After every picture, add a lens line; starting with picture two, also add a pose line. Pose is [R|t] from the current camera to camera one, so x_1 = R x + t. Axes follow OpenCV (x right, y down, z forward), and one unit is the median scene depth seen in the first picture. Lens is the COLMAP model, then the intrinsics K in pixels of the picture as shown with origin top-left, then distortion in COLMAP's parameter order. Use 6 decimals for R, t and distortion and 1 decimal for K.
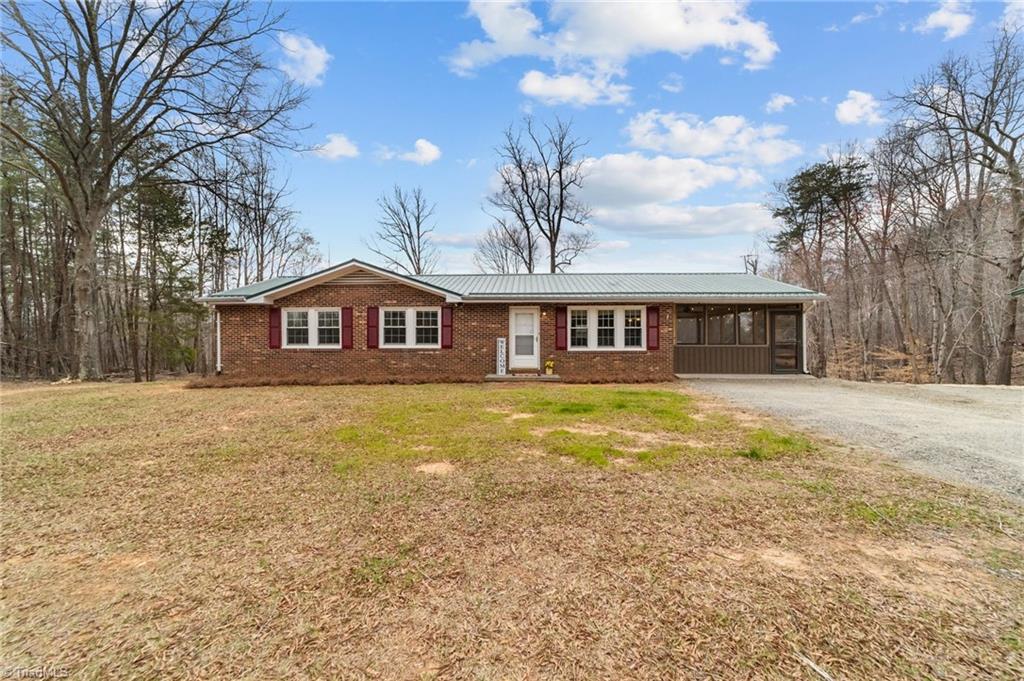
lens RADIAL K [[393.4, 0, 512.3], [0, 393.4, 339.1], [0, 0, 1]] dist [-0.017231, 0.008283]
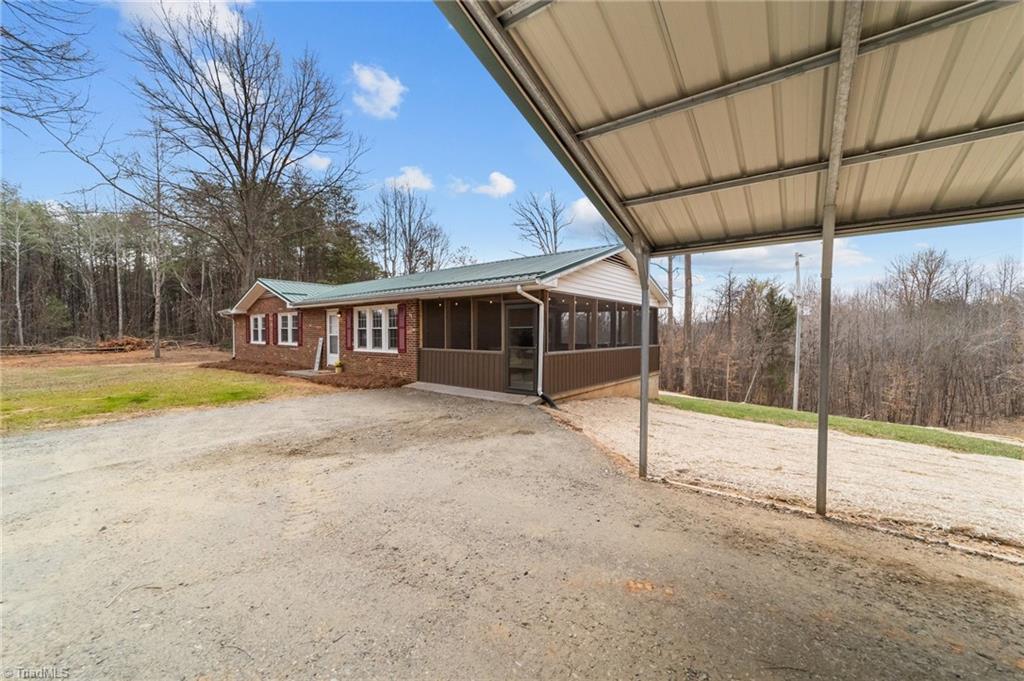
lens RADIAL K [[393.4, 0, 511.4], [0, 393.4, 341.9], [0, 0, 1]] dist [-0.017231, 0.008283]
pose [[0.804059, 0.016093, -0.594332, 1.064081], [-0.003576, 0.999746, 0.022233, -0.018061], [0.594539, -0.015751, 0.803912, 0.414529]]
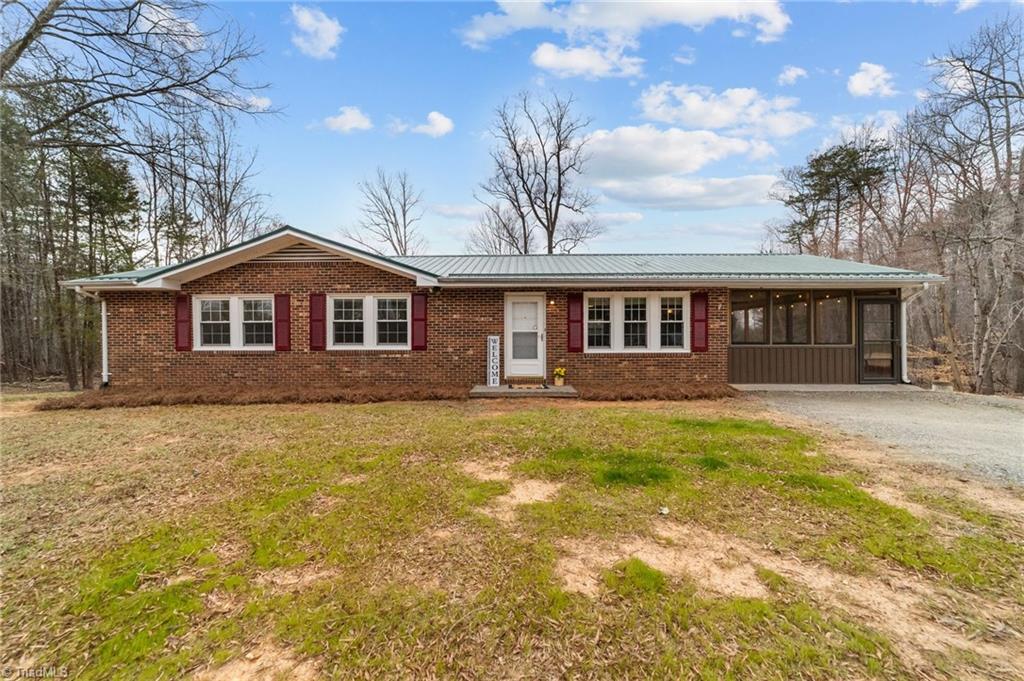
lens RADIAL K [[393.4, 0, 513.6], [0, 393.4, 337.3], [0, 0, 1]] dist [-0.017231, 0.008283]
pose [[0.999814, -0.002081, 0.019181, -0.004557], [0.002034, 0.999995, 0.002463, -0.001699], [-0.019186, -0.002424, 0.999813, 0.263371]]
